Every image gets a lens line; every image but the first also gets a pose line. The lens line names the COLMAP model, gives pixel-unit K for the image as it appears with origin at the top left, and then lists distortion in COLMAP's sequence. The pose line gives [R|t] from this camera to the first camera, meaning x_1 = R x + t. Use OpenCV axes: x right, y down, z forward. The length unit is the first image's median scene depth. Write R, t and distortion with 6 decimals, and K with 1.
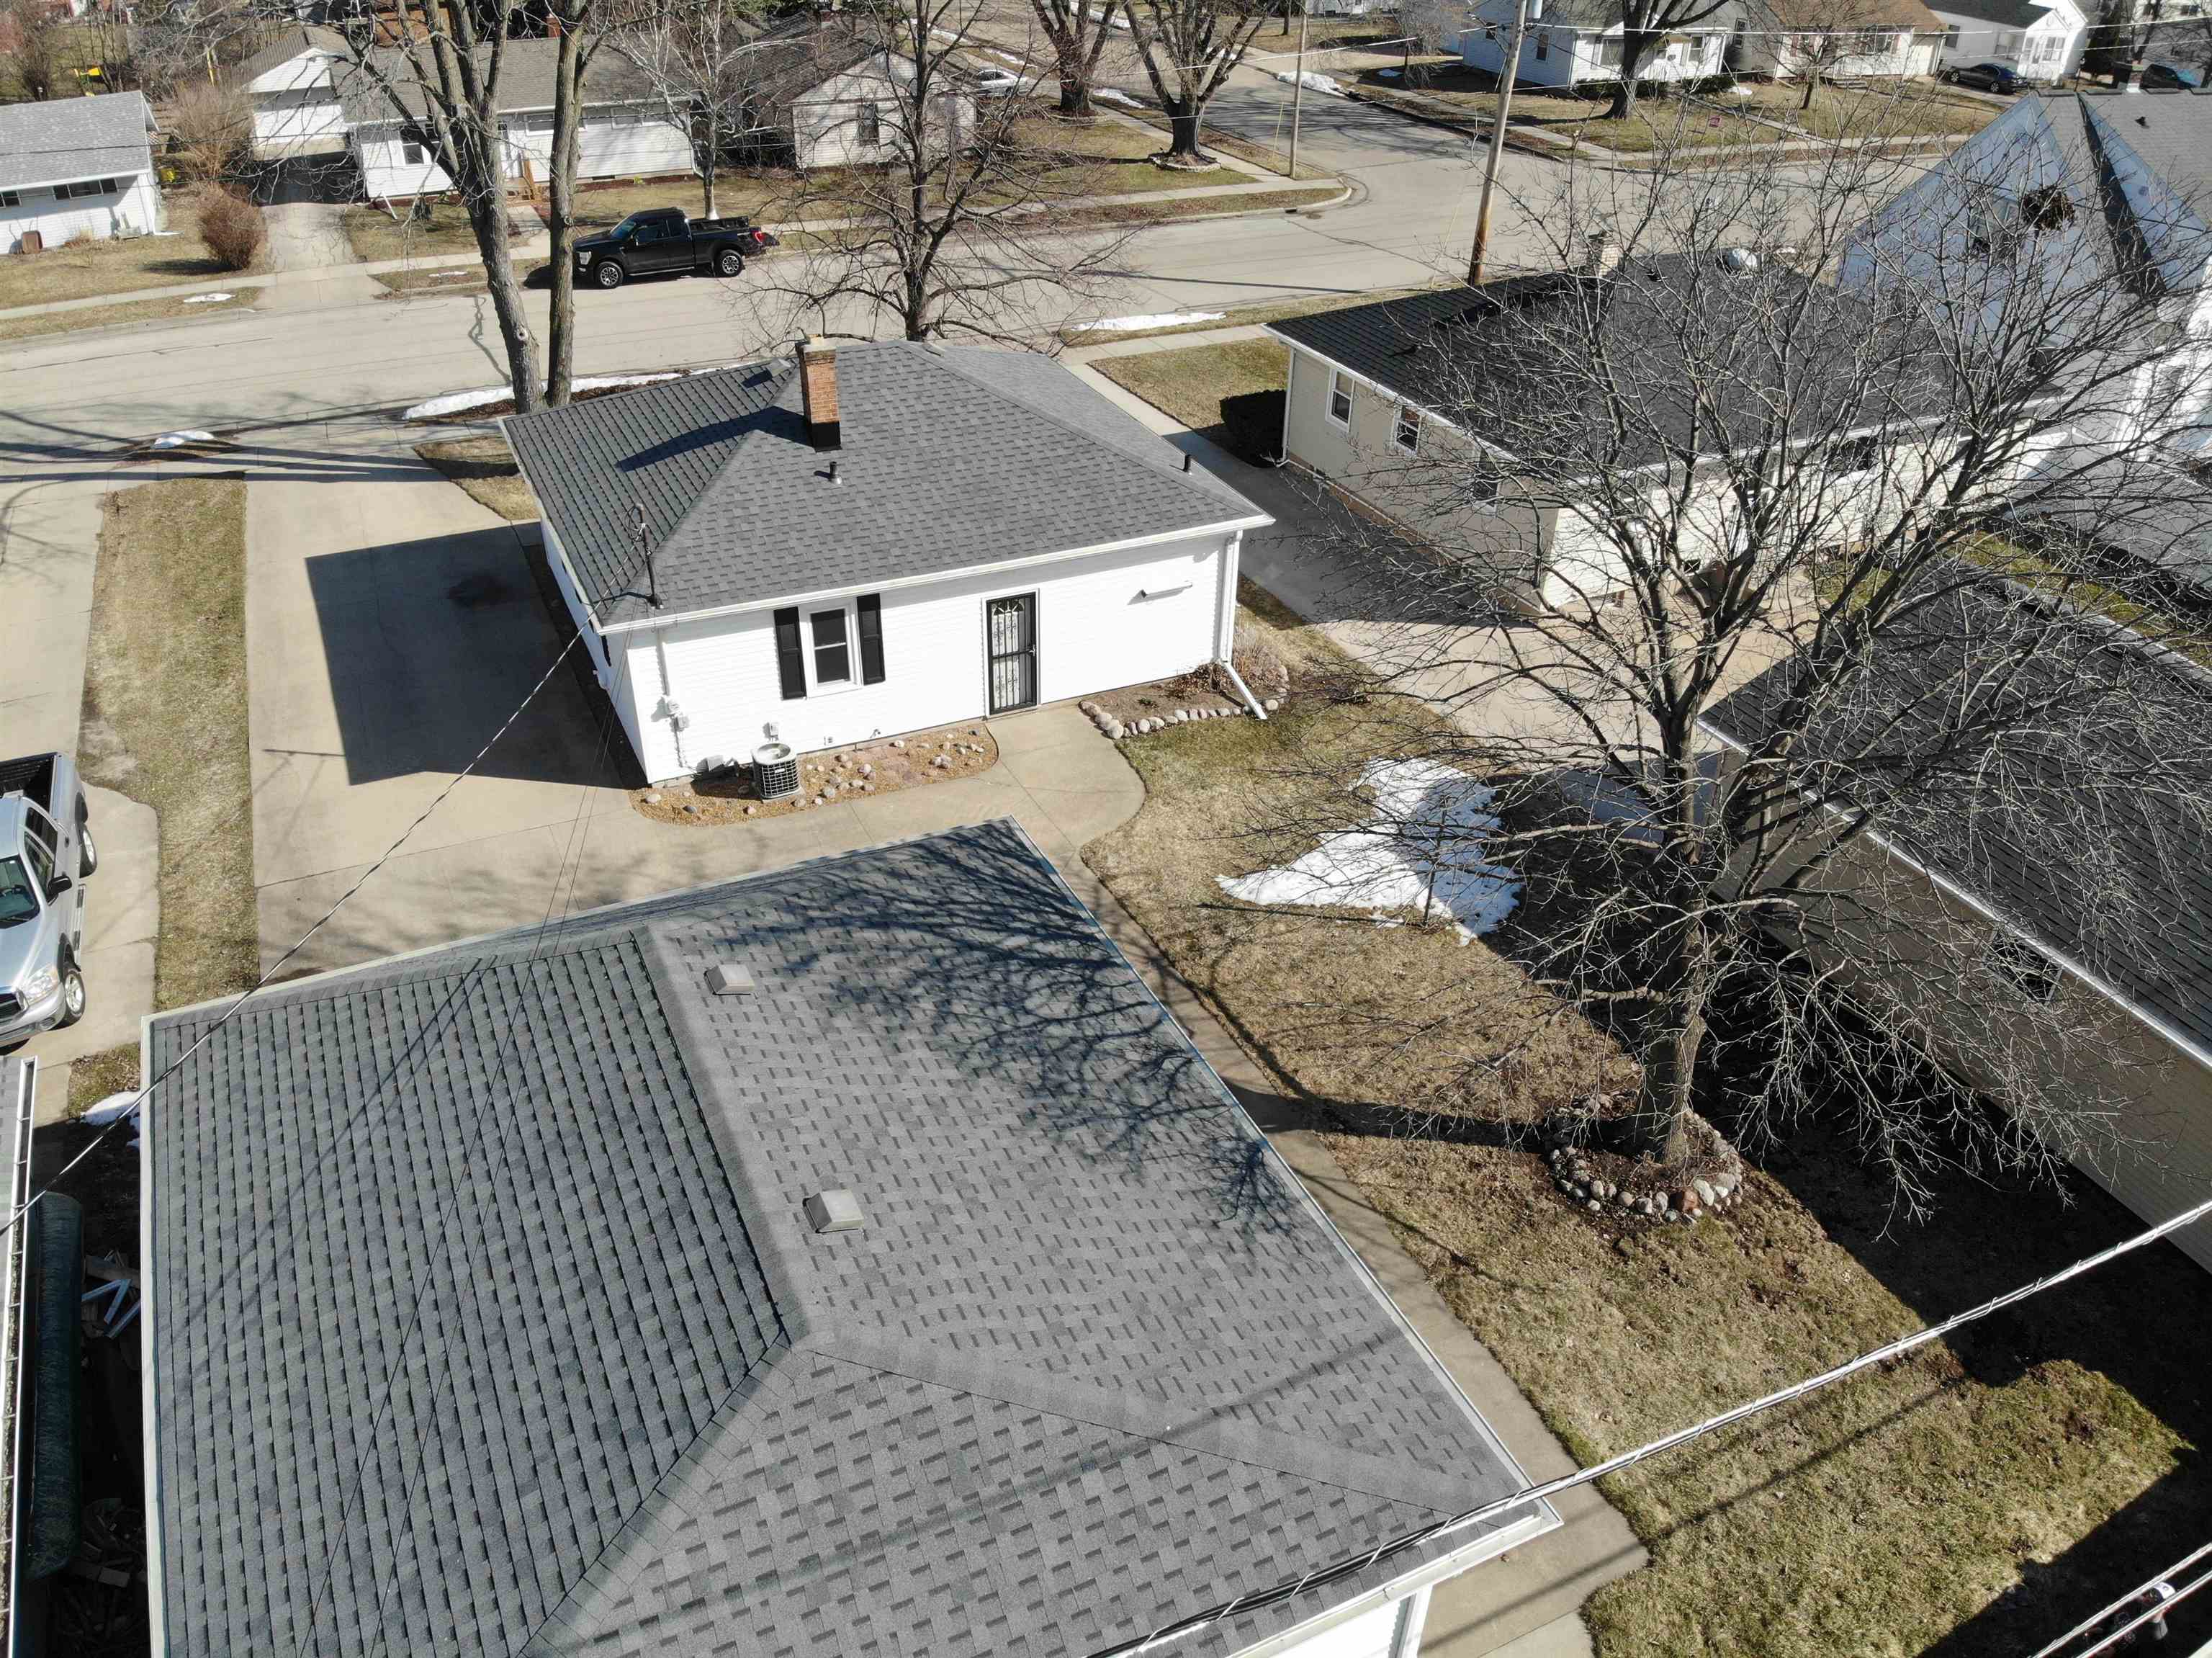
lens RADIAL K [[1633.8, 0, 1121.8], [0, 1633.8, 896.6], [0, 0, 1]] dist [0.158403, -0.303769]
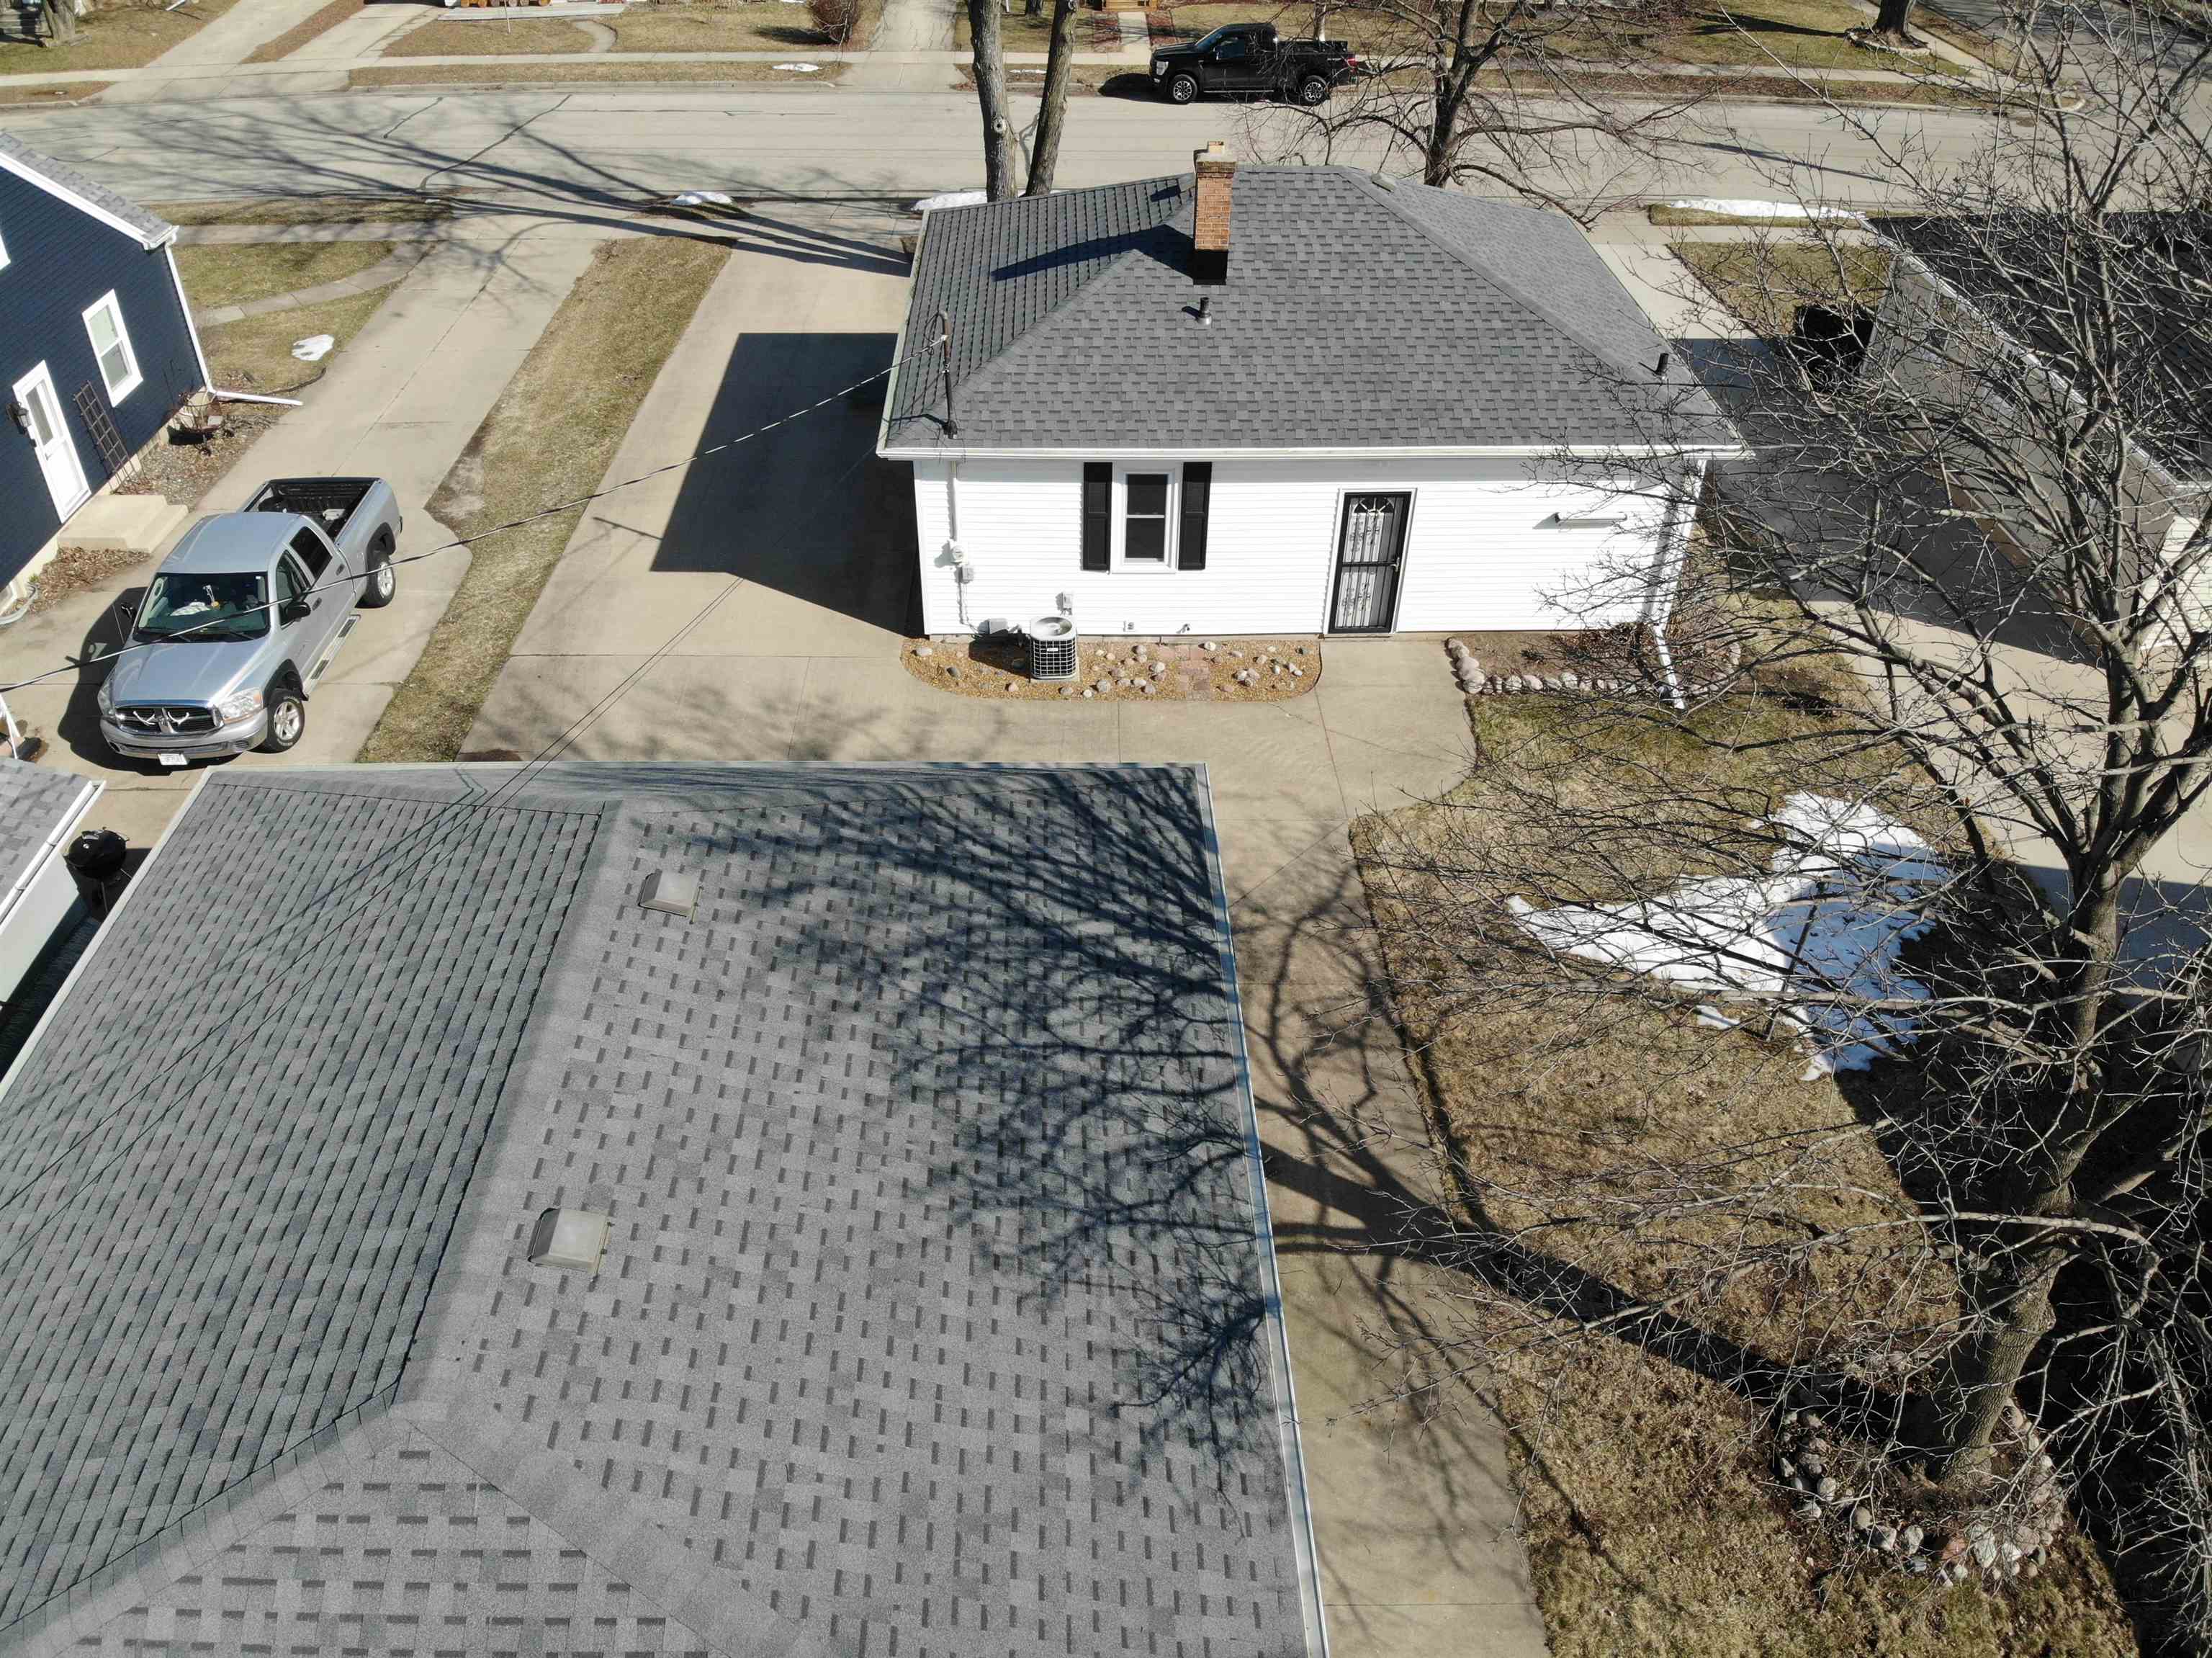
lens RADIAL K [[1661.8, 0, 1091.3], [0, 1661.8, 894.1], [0, 0, 1]] dist [0.108029, -0.243118]
pose [[0.911868, 0.253384, -0.322944, 0.121161], [-0.231551, 0.967138, 0.105011, -0.046575], [0.338940, -0.020978, 0.940574, 0.174078]]
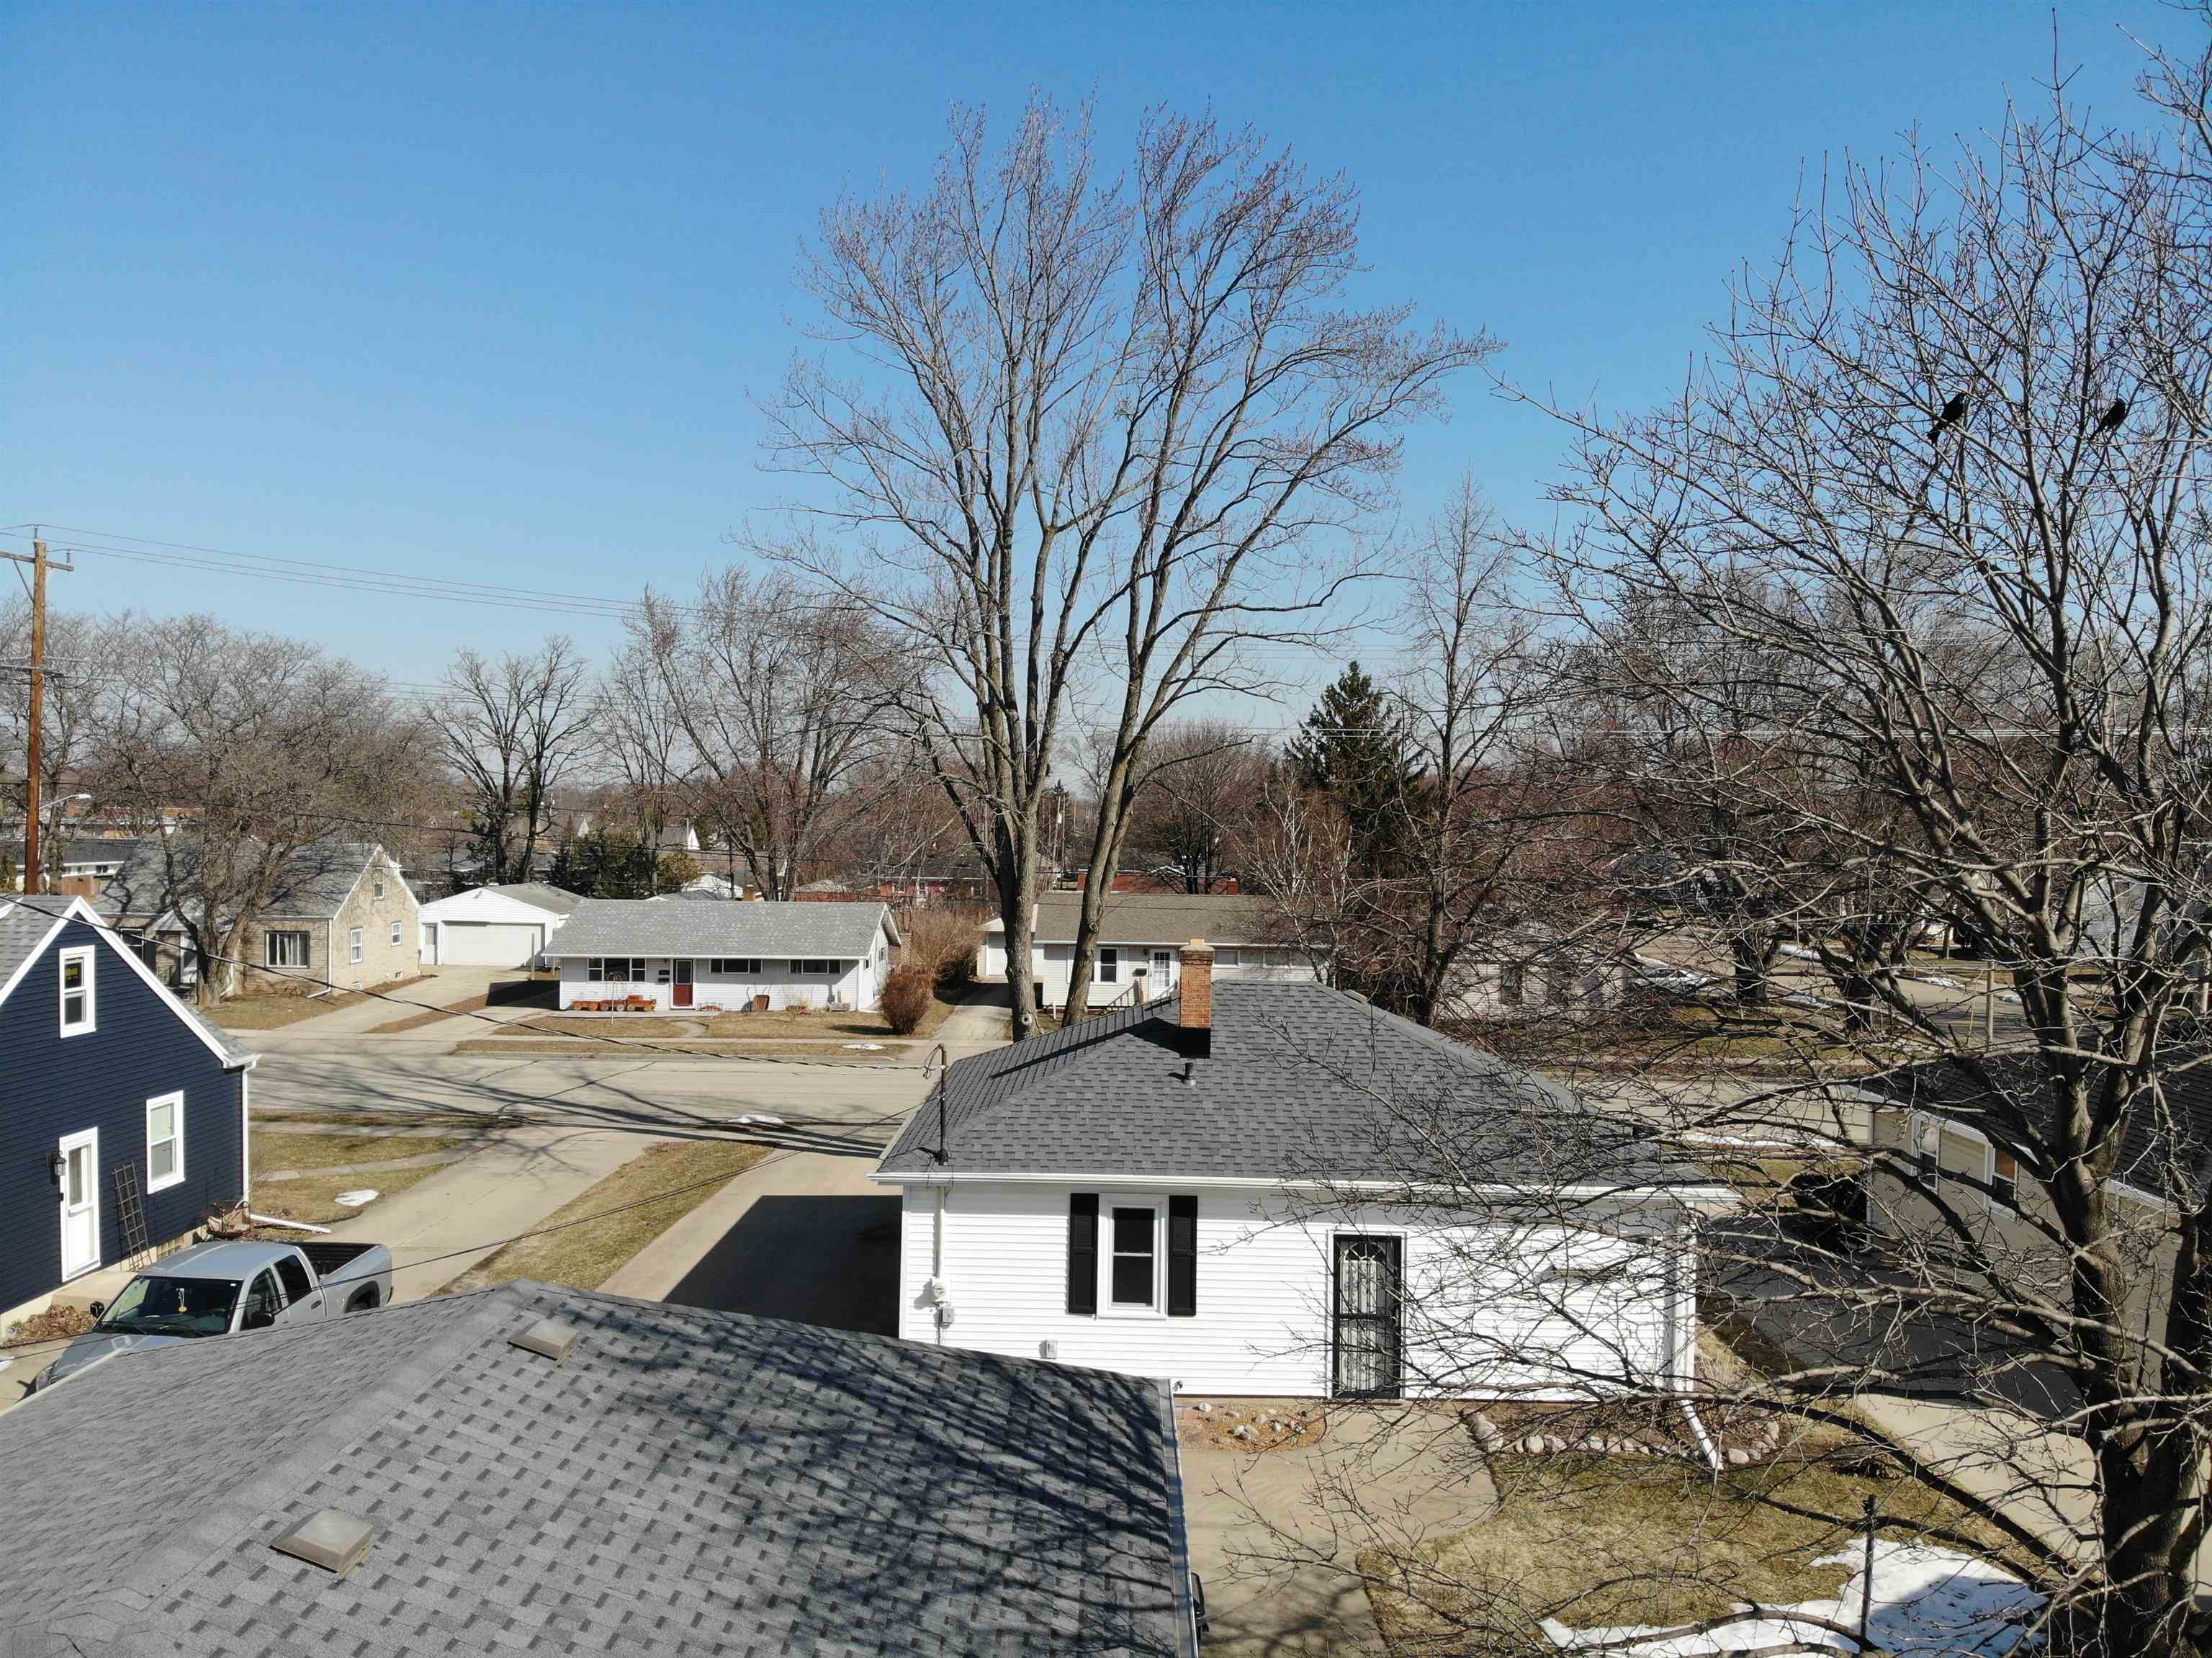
lens RADIAL K [[1677.8, 0, 1094.7], [0, 1677.8, 785.8], [0, 0, 1]] dist [0.102635, -0.261843]
pose [[0.895872, -0.012982, -0.444123, 0.183212], [-0.252930, 0.806904, -0.533790, 0.114053], [0.365294, 0.590539, 0.719599, 0.233403]]
